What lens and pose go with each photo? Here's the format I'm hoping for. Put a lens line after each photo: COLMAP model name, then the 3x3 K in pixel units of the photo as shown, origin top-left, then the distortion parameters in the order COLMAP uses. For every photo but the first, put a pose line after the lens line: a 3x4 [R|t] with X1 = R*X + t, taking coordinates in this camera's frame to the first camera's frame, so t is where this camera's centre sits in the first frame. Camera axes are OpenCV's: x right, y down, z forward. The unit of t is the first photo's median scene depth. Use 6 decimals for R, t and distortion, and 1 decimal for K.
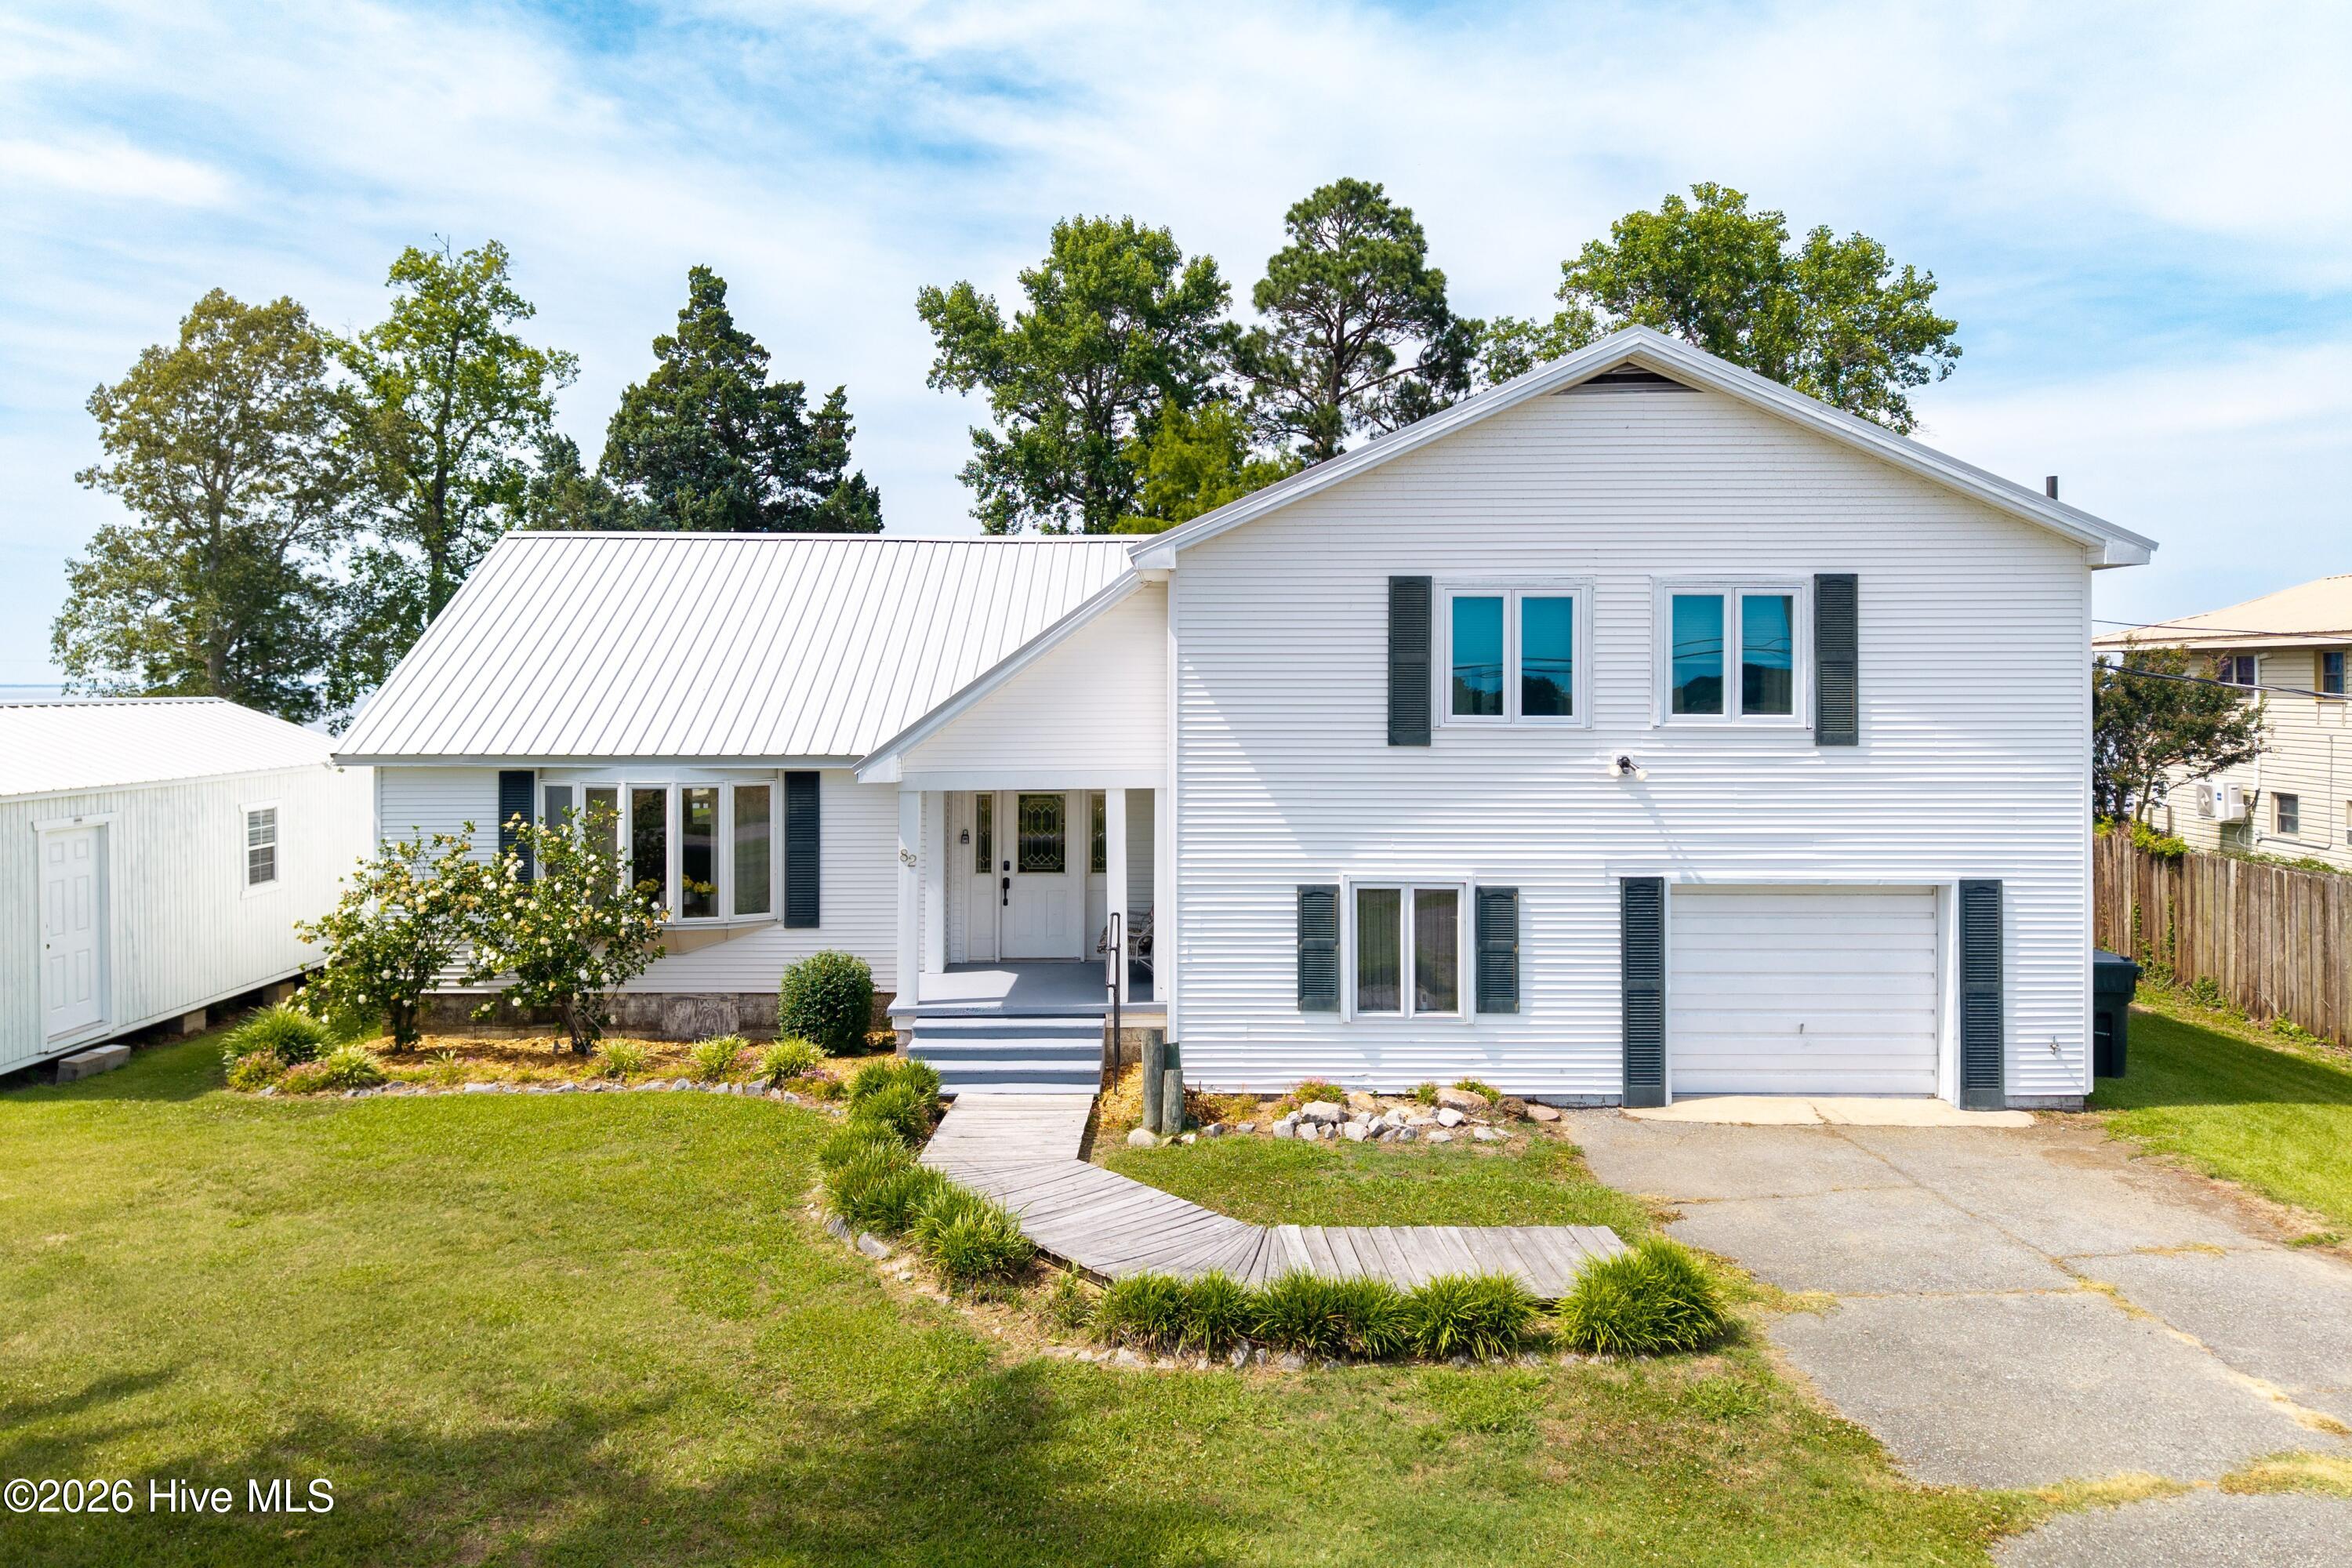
lens RADIAL K [[1568.6, 0, 1185.4], [0, 1568.6, 691.9], [0, 0, 1]] dist [0.022937, -0.023515]
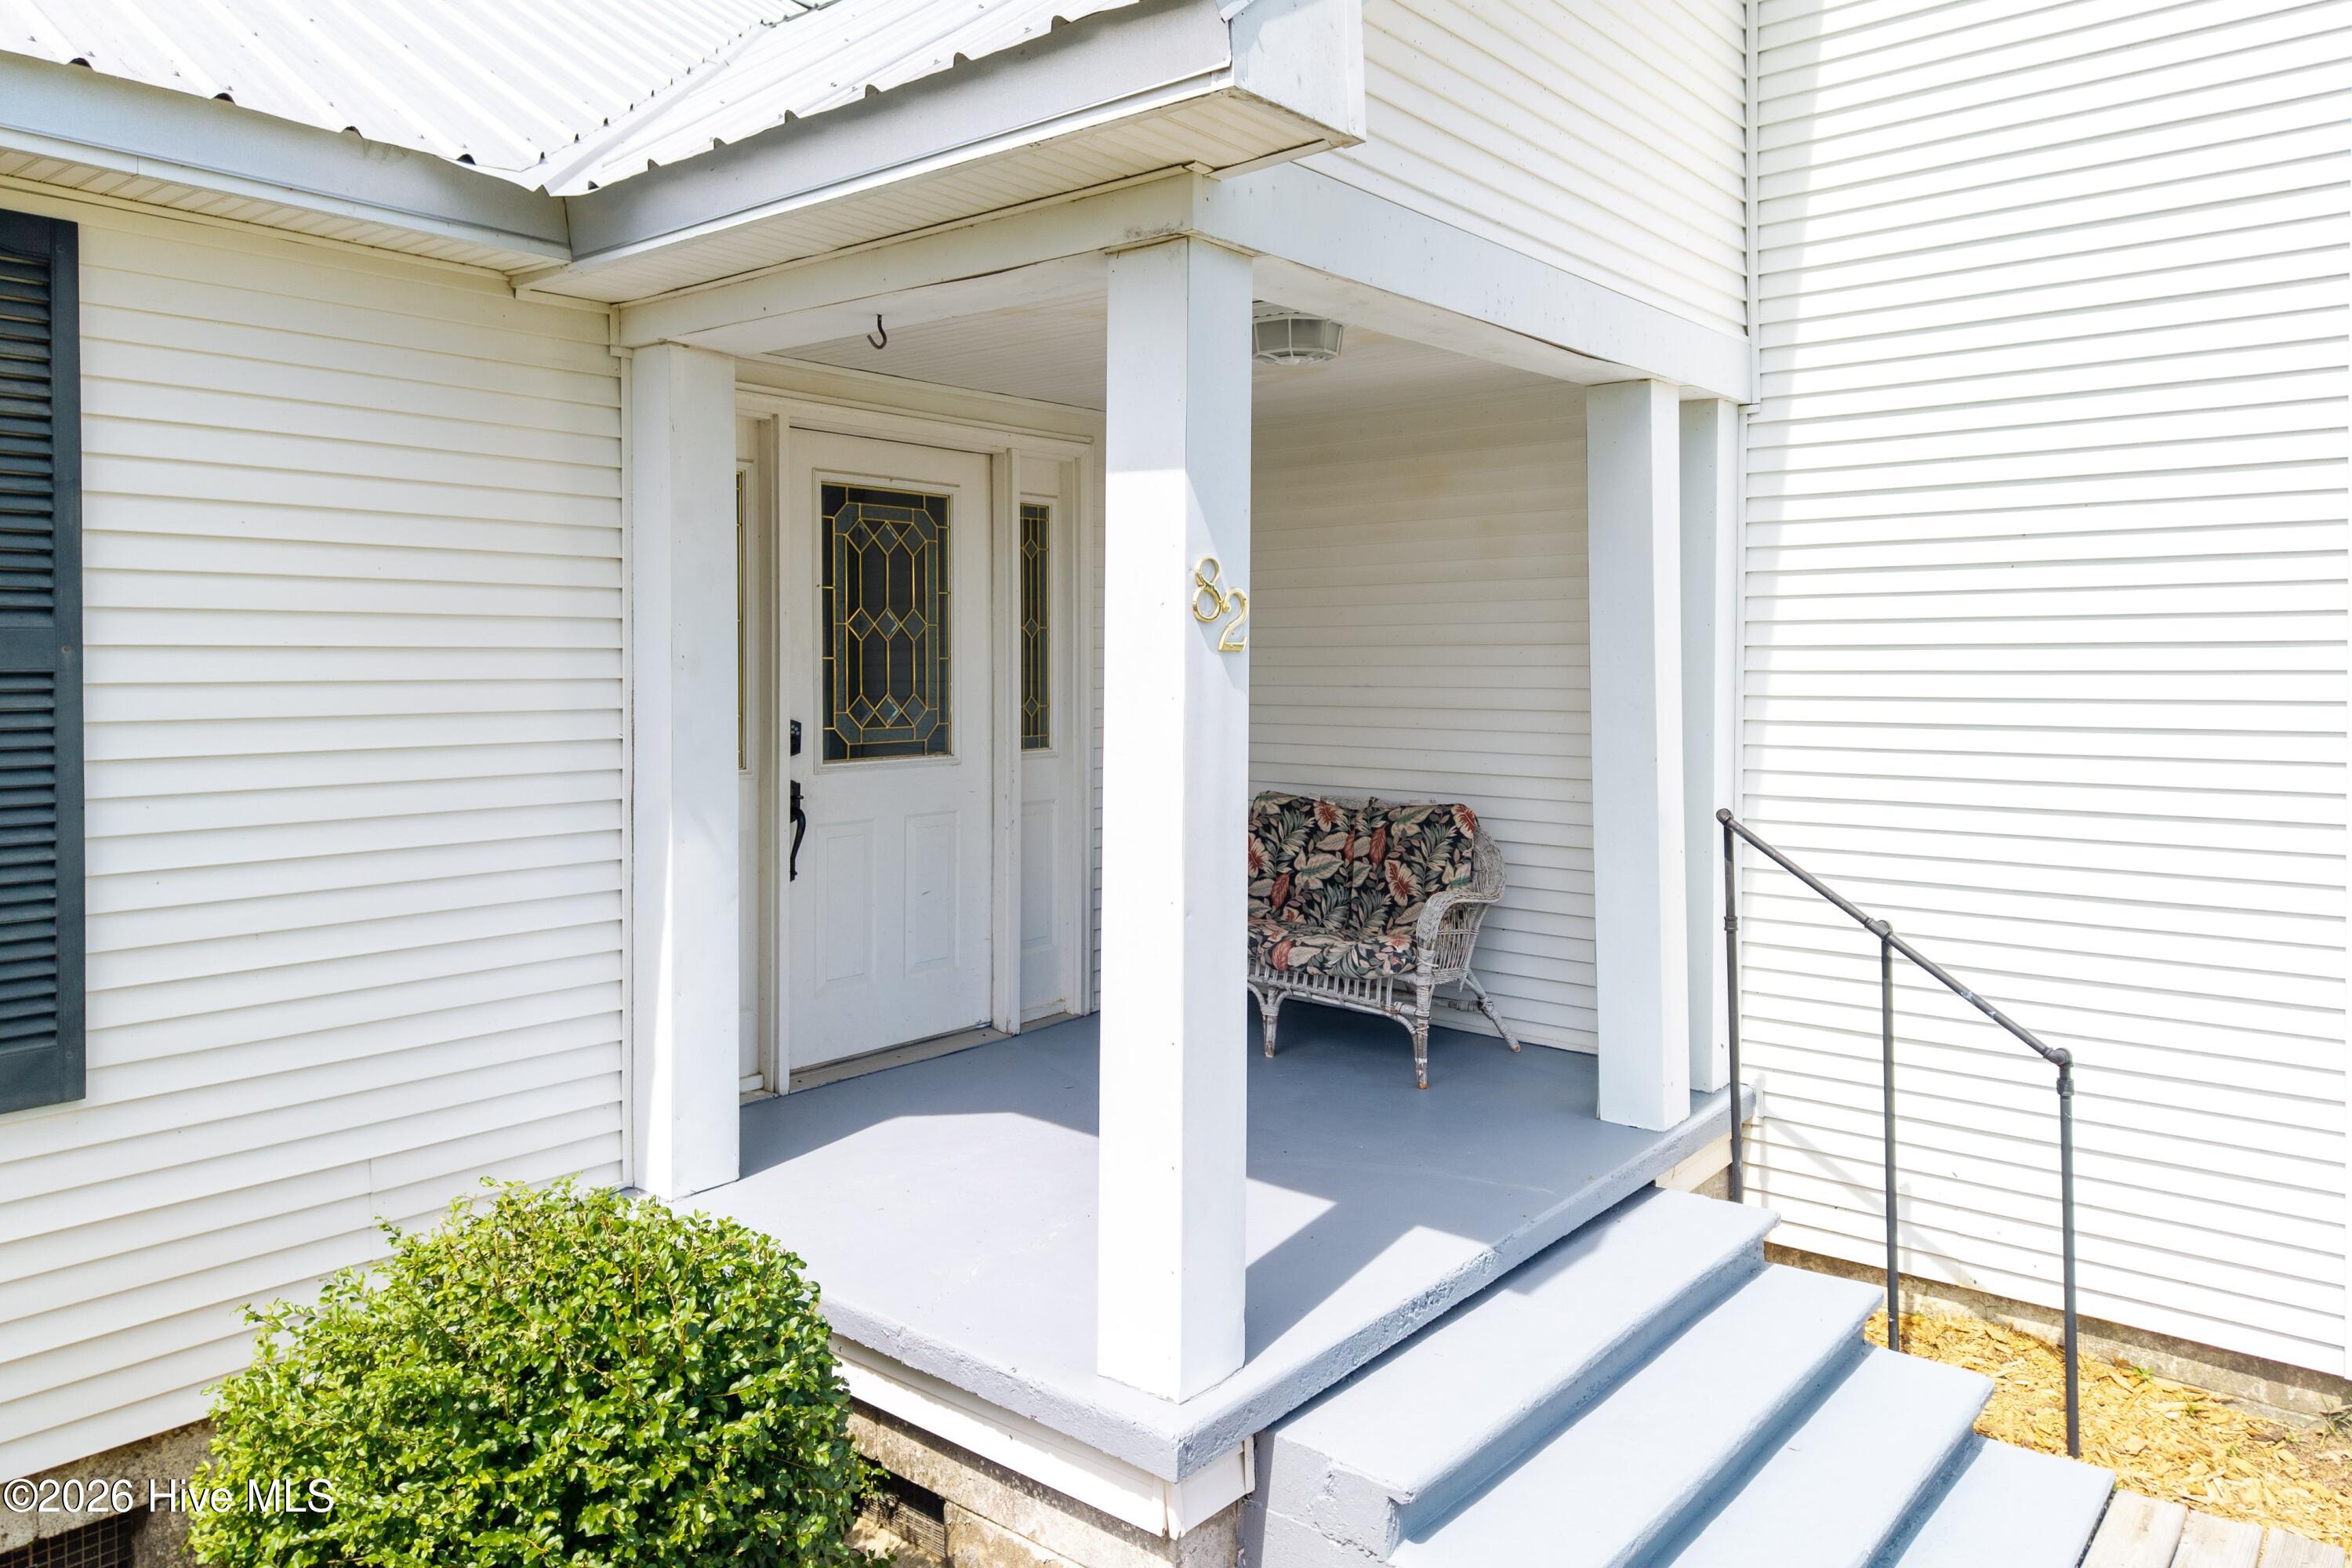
lens RADIAL K [[1565.2, 0, 1182.9], [0, 1565.2, 693.4], [0, 0, 1]] dist [0.039312, -0.044927]
pose [[0.644951, -0.017158, 0.764031, -0.359045], [0.009010, 0.999849, 0.014848, 0.127358], [-0.764171, -0.002692, 0.645009, 0.982350]]
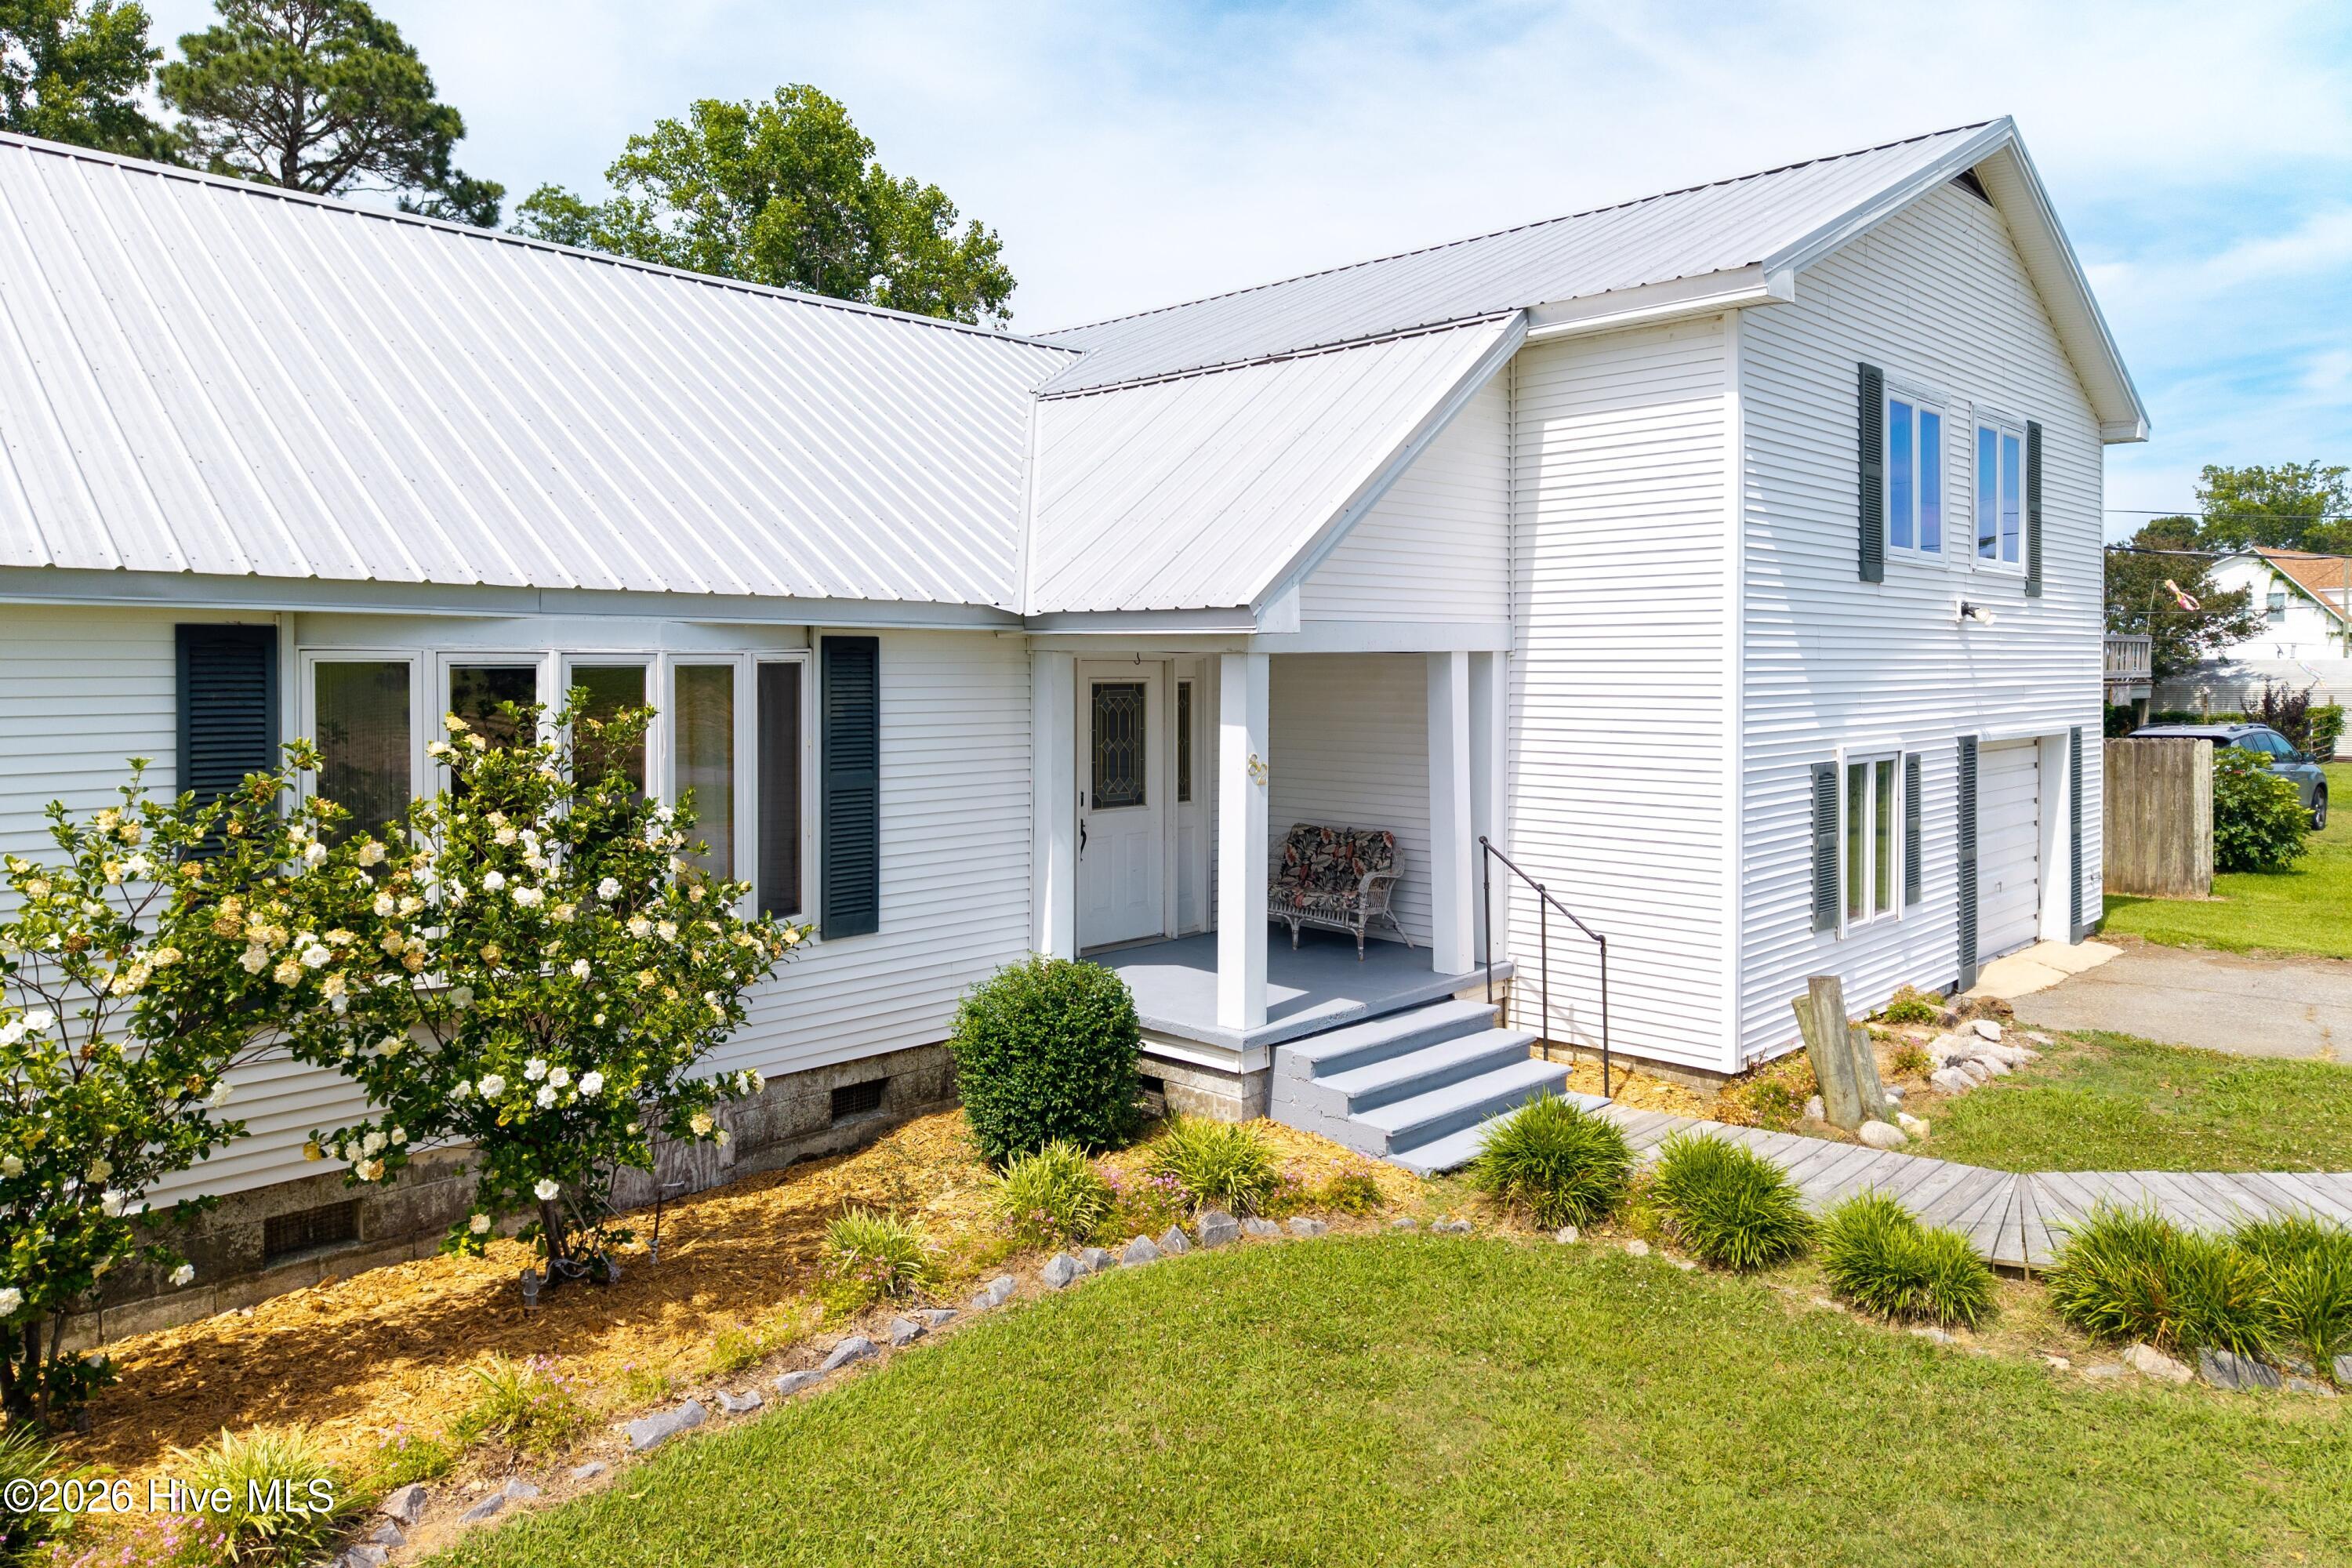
lens RADIAL K [[1565.2, 0, 1182.9], [0, 1565.2, 693.4], [0, 0, 1]] dist [0.039312, -0.044927]
pose [[0.693360, -0.013618, 0.720462, -0.672684], [0.004450, 0.999883, 0.014617, 0.077810], [-0.720577, -0.006929, 0.693340, 0.697361]]
